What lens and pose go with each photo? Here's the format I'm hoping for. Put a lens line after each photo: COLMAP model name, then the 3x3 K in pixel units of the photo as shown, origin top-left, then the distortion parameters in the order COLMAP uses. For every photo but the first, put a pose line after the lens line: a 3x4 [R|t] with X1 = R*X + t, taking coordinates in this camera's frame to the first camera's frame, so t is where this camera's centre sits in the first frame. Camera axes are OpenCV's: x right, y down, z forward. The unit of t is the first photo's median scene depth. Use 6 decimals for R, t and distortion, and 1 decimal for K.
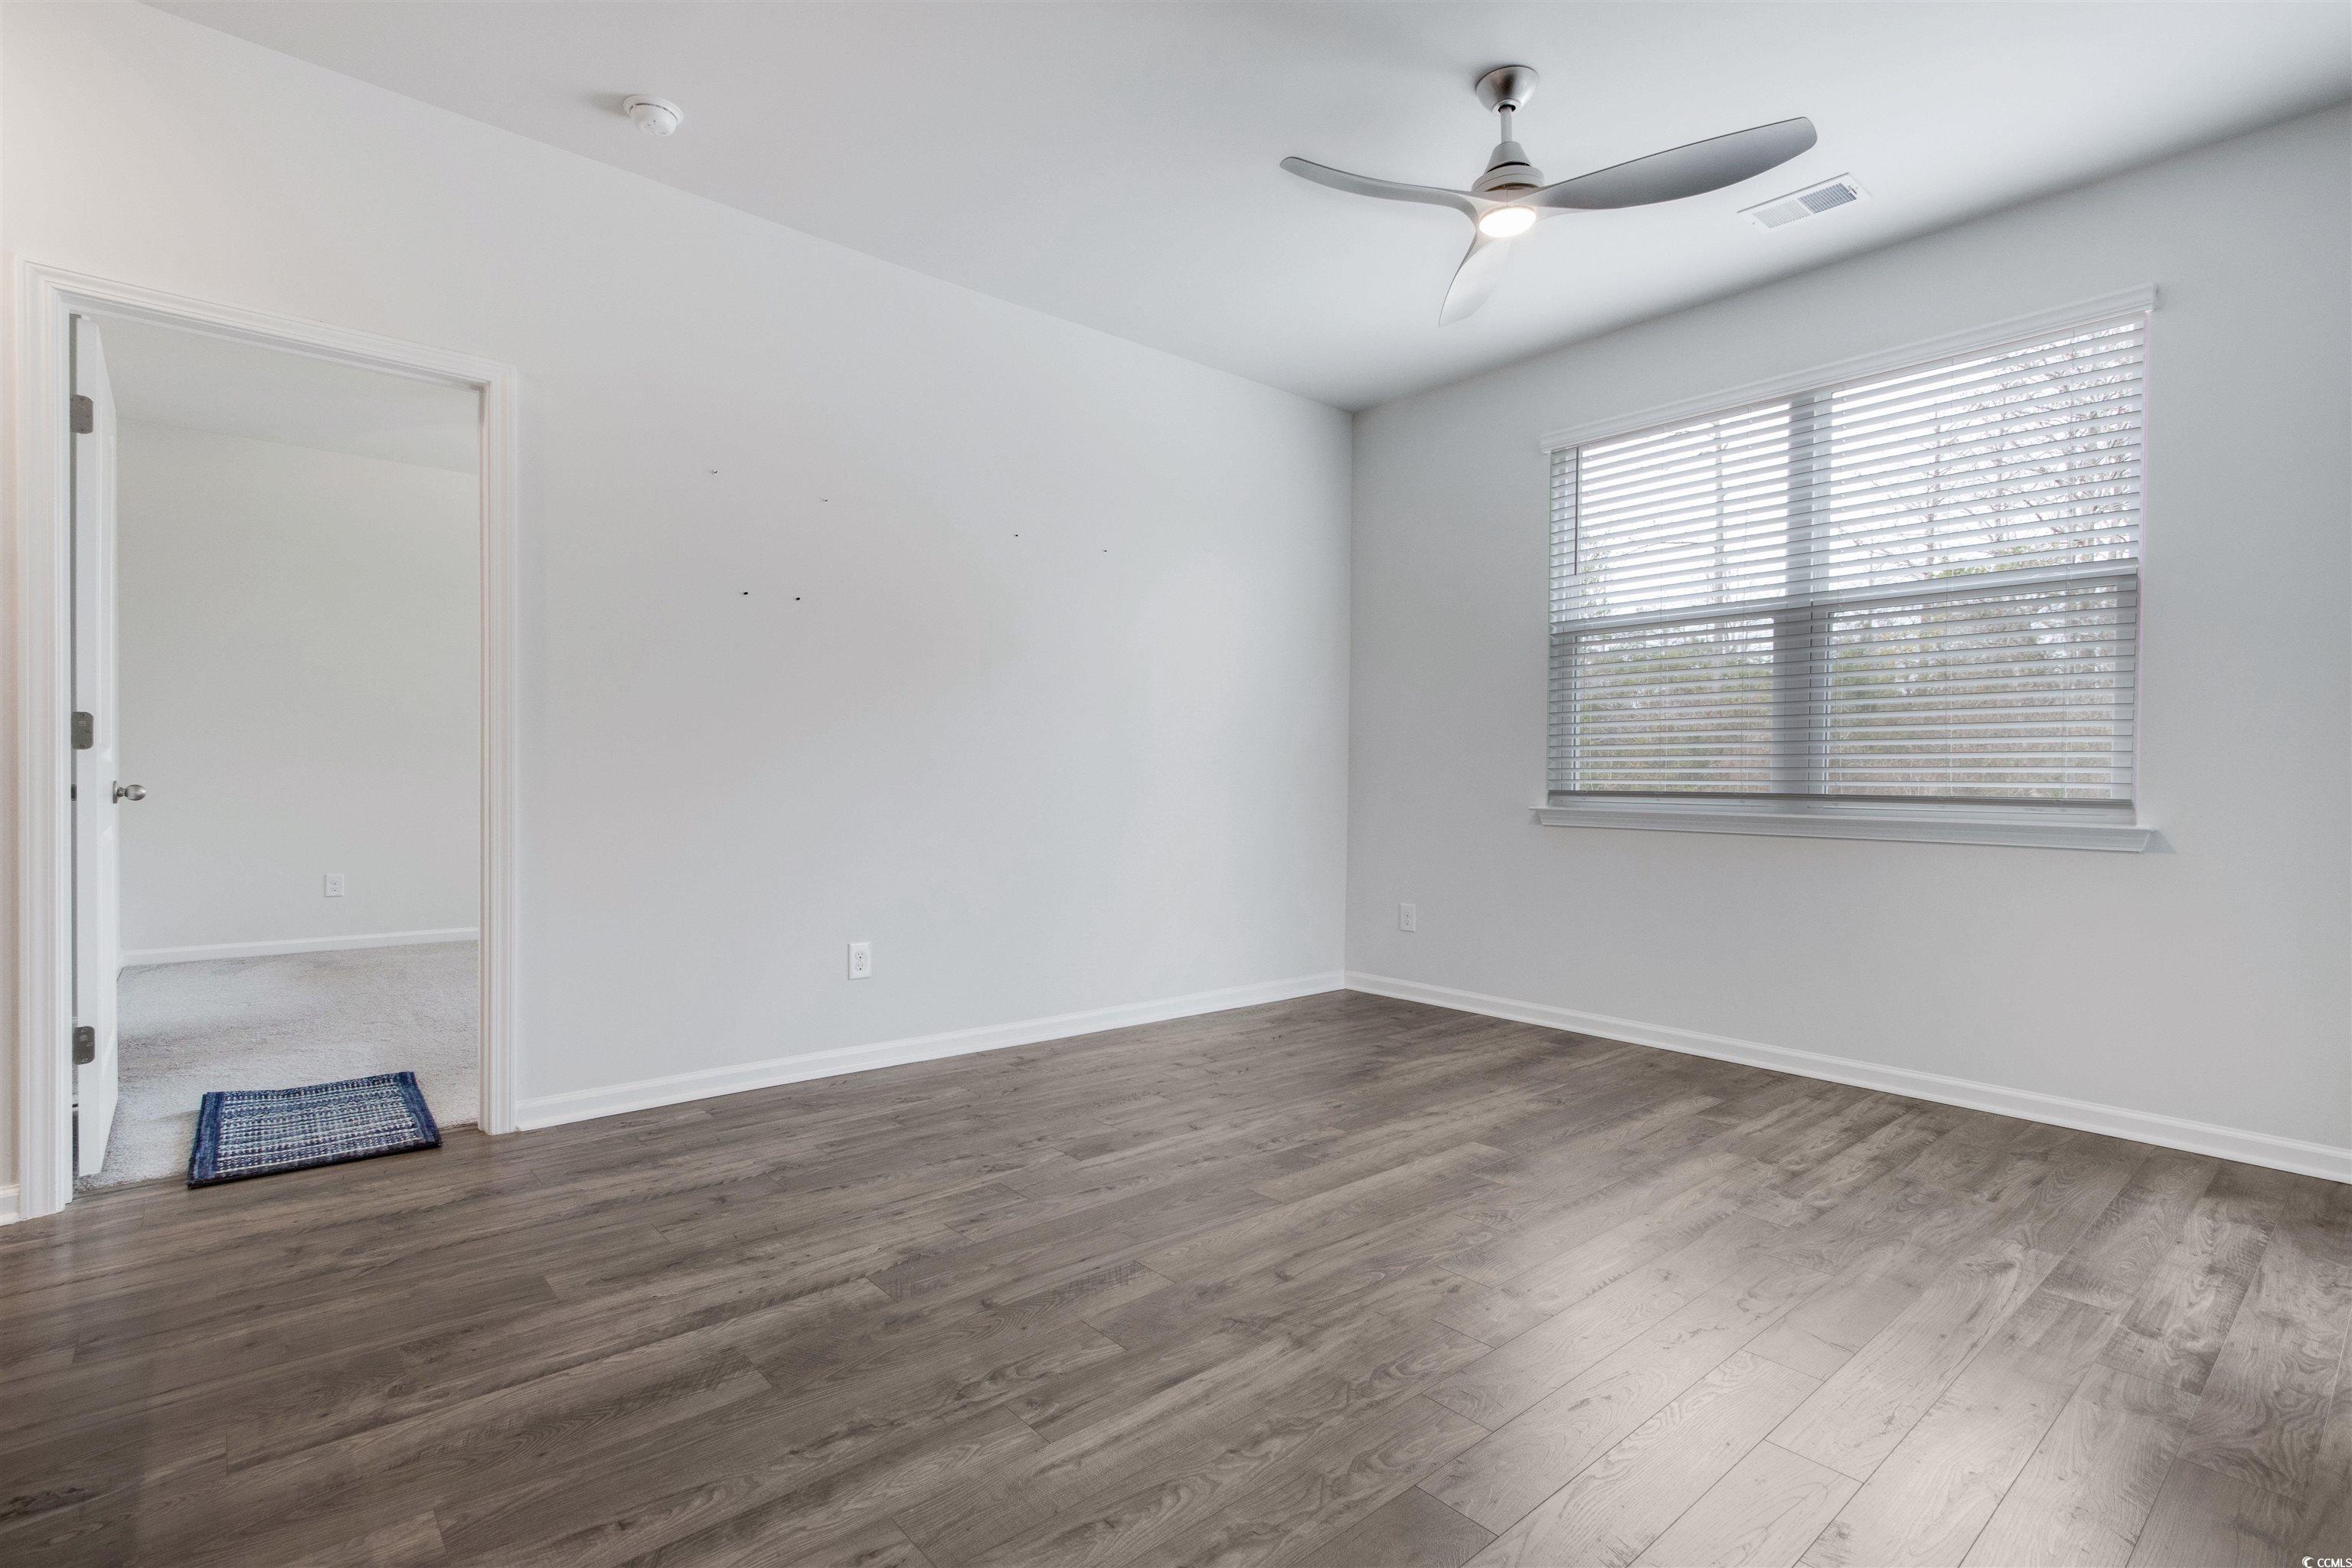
lens RADIAL K [[1092.8, 0, 1122.4], [0, 1092.8, 791.5], [0, 0, 1]] dist [0.002774, 0.000476]
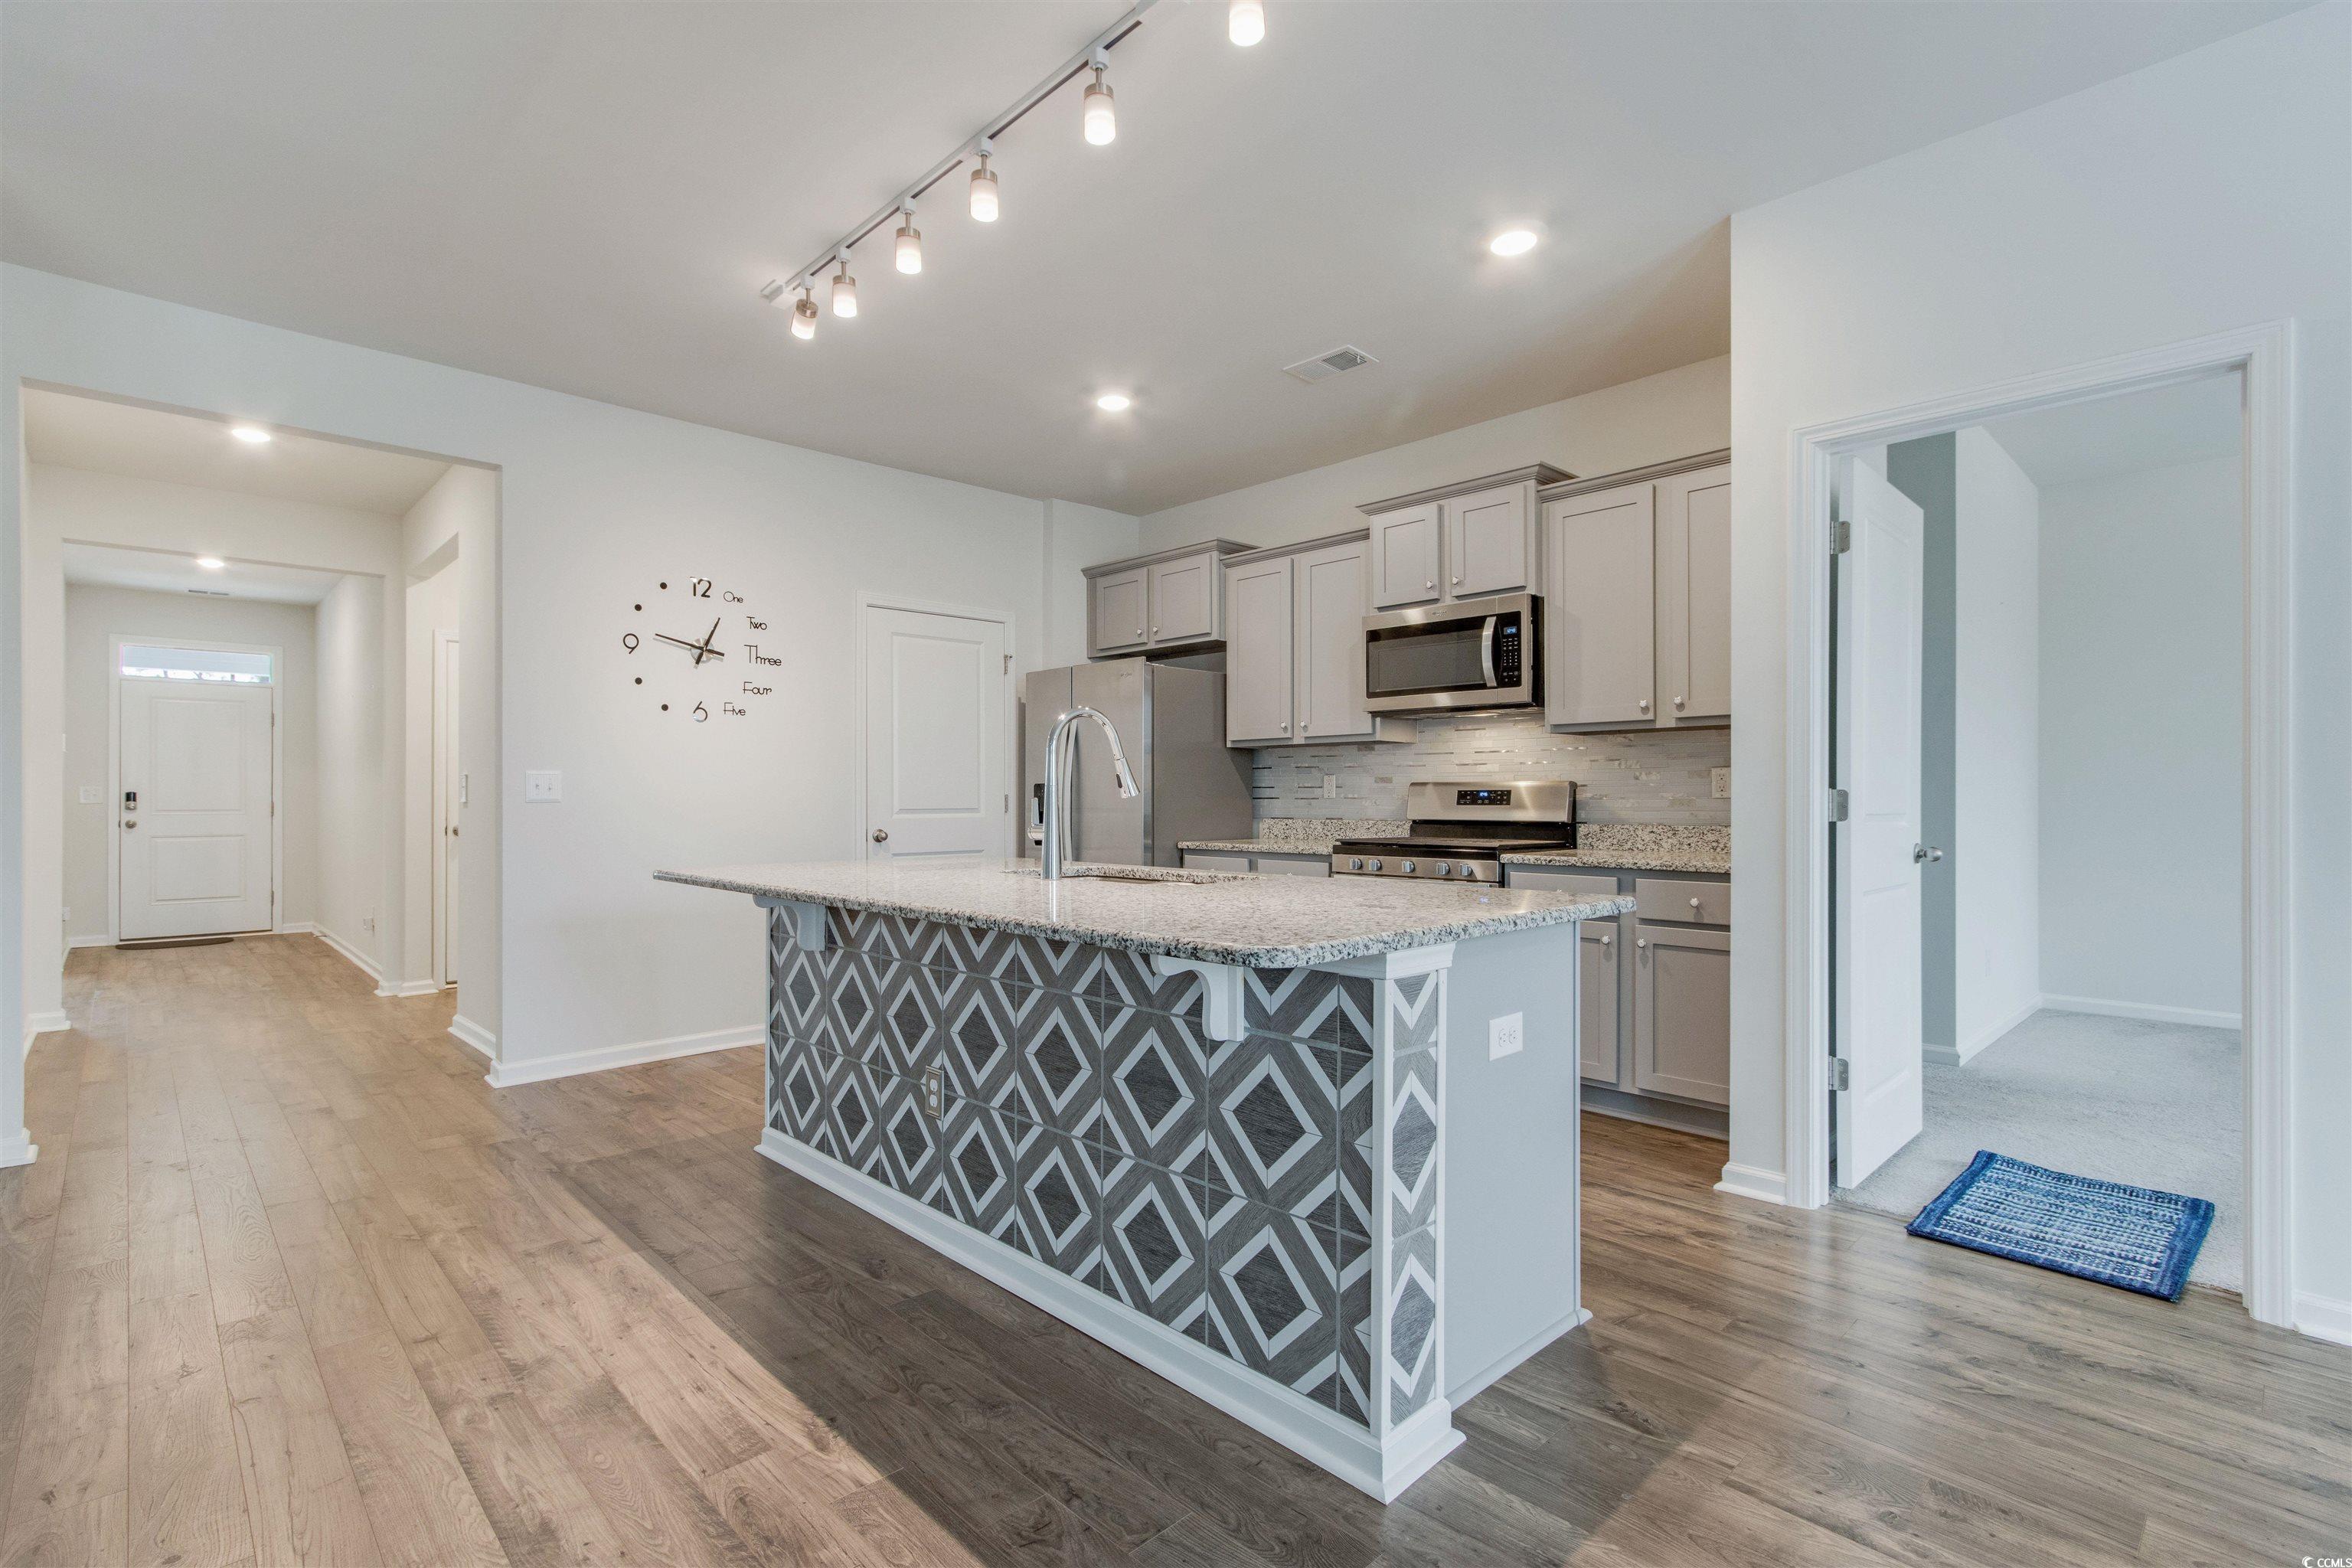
lens RADIAL K [[1102.1, 0, 1172.8], [0, 1102.1, 798.7], [0, 0, 1]] dist [-0.000154, 0.001387]
pose [[0.065943, -0.006884, -0.997800, 0.166476], [-0.010493, 0.999916, -0.007593, -0.043384], [0.997768, 0.010970, 0.065865, 0.190062]]
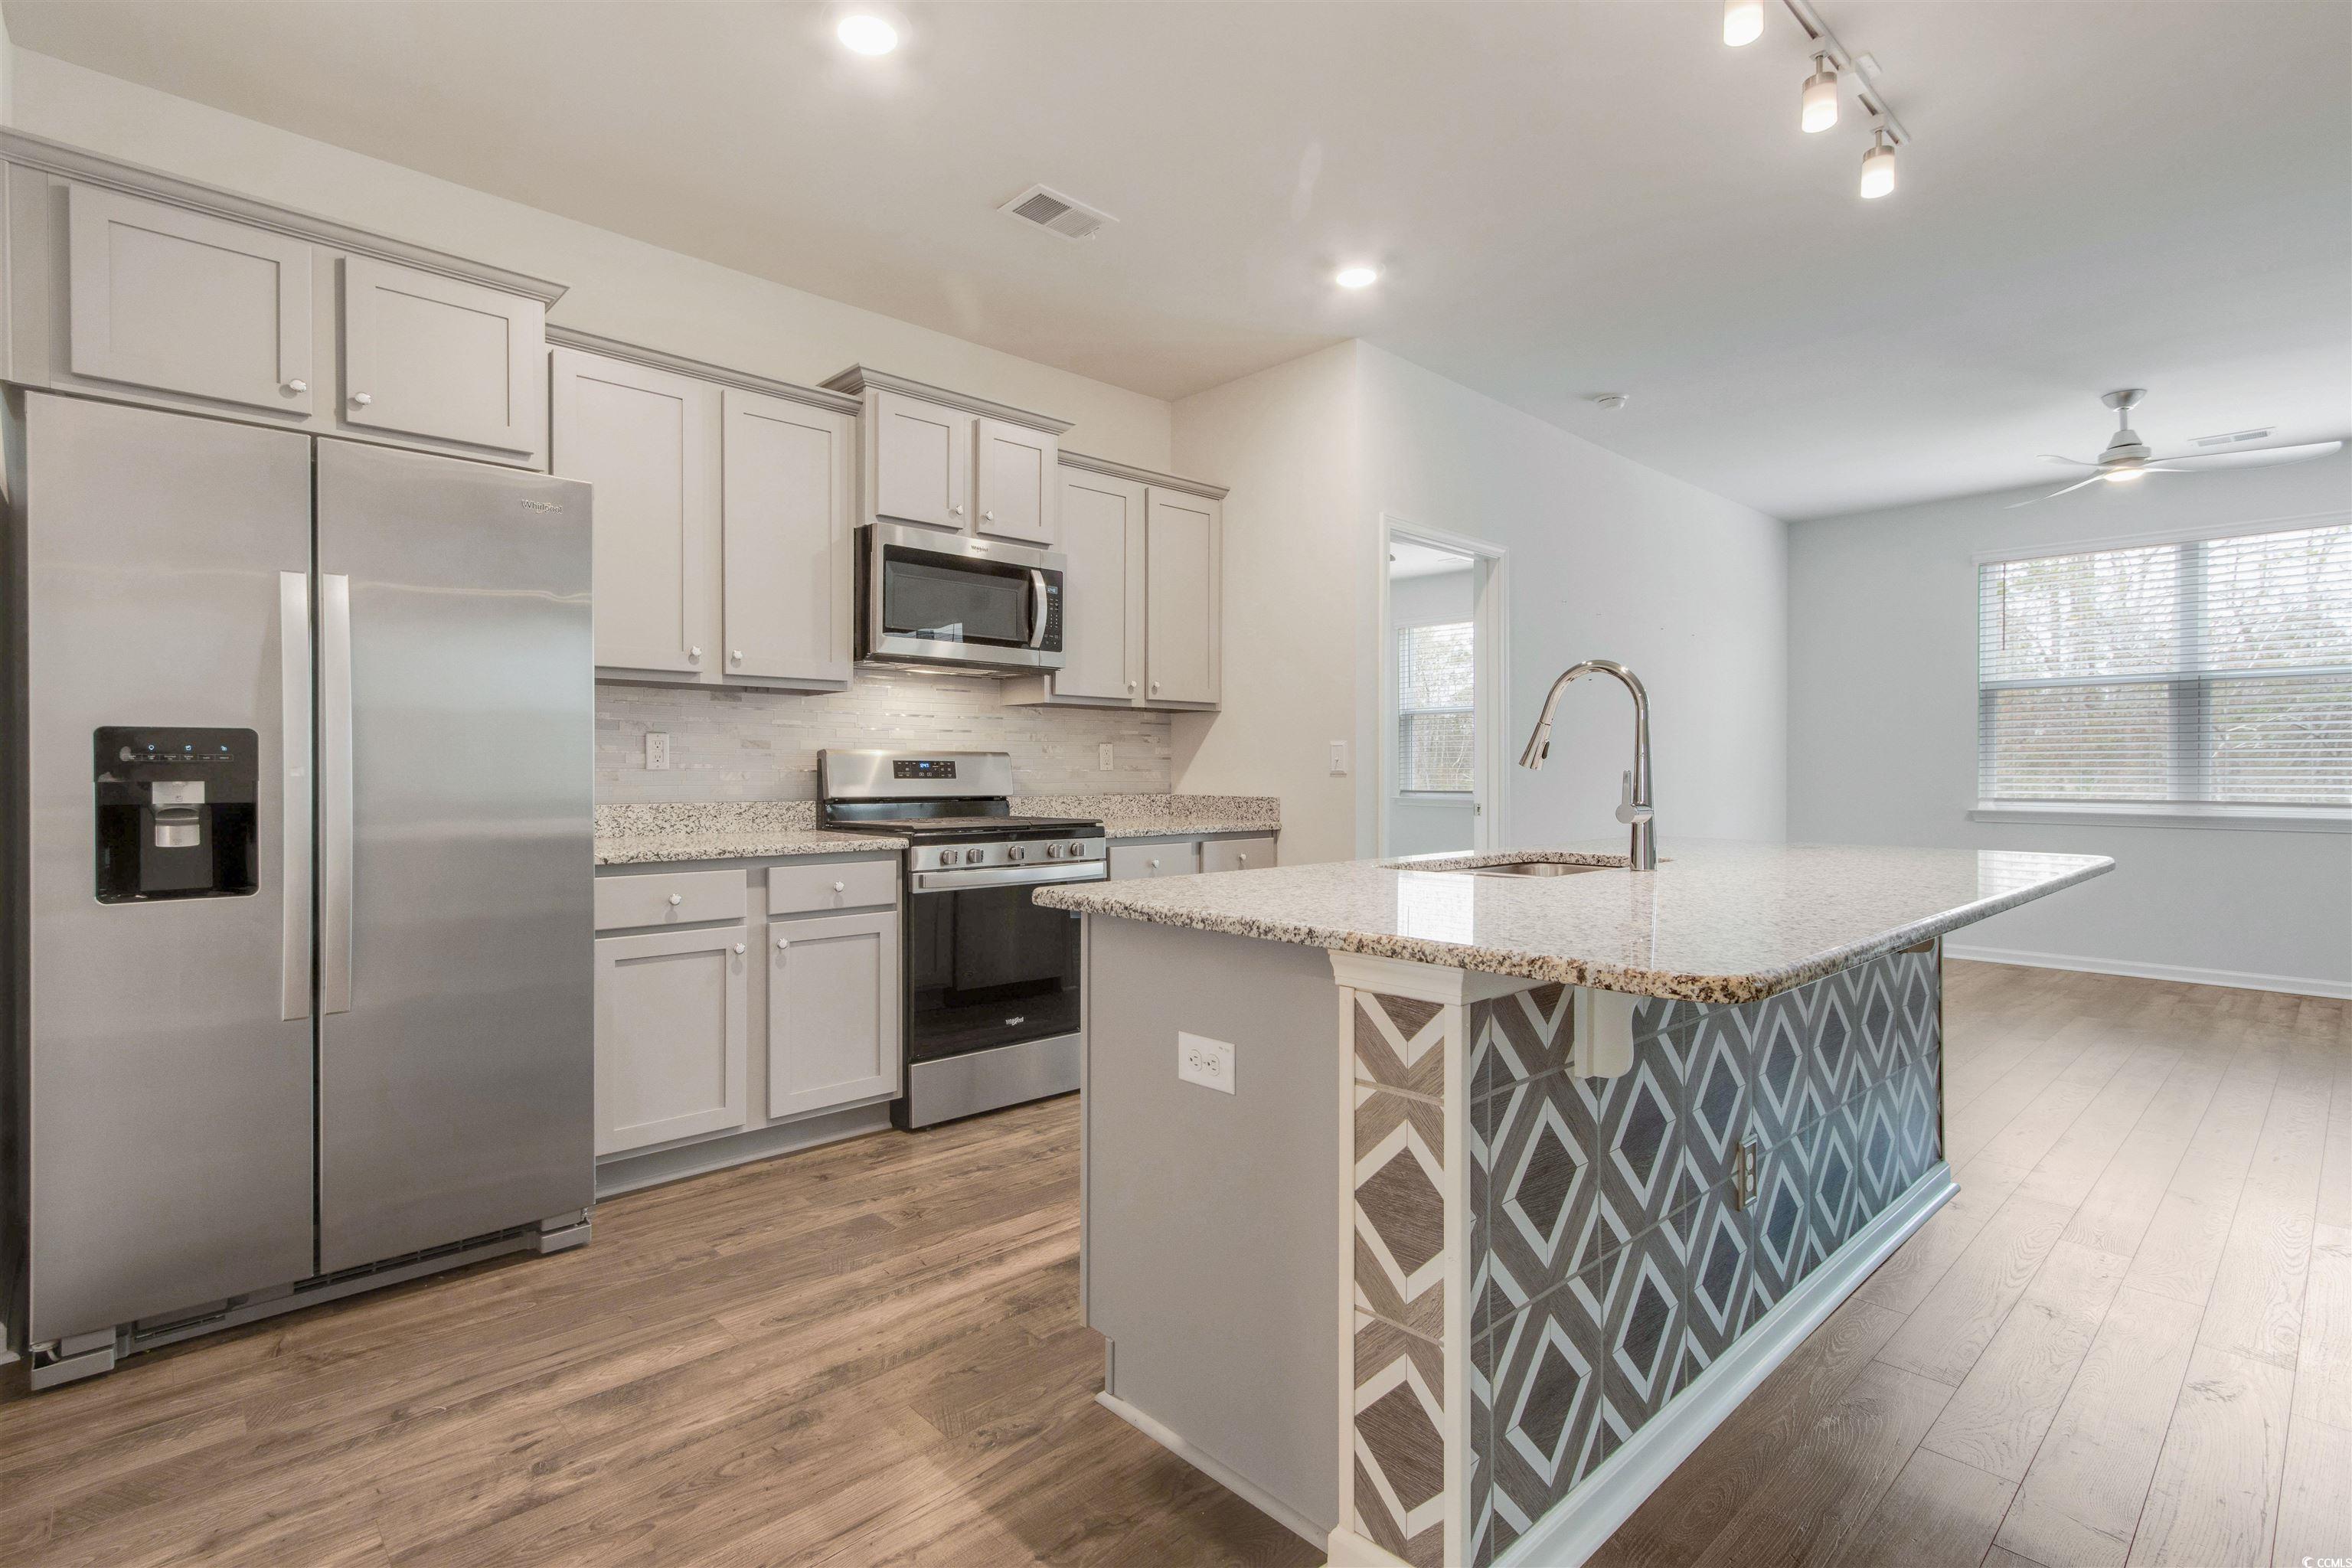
lens RADIAL K [[1128.5, 0, 1134.8], [0, 1128.5, 780.3], [0, 0, 1]] dist [0.001316, 0.000877]
pose [[0.998917, -0.004326, 0.046316, -1.283101], [0.004390, 0.999990, -0.001293, -0.045744], [-0.046310, 0.001495, 0.998926, -0.699029]]
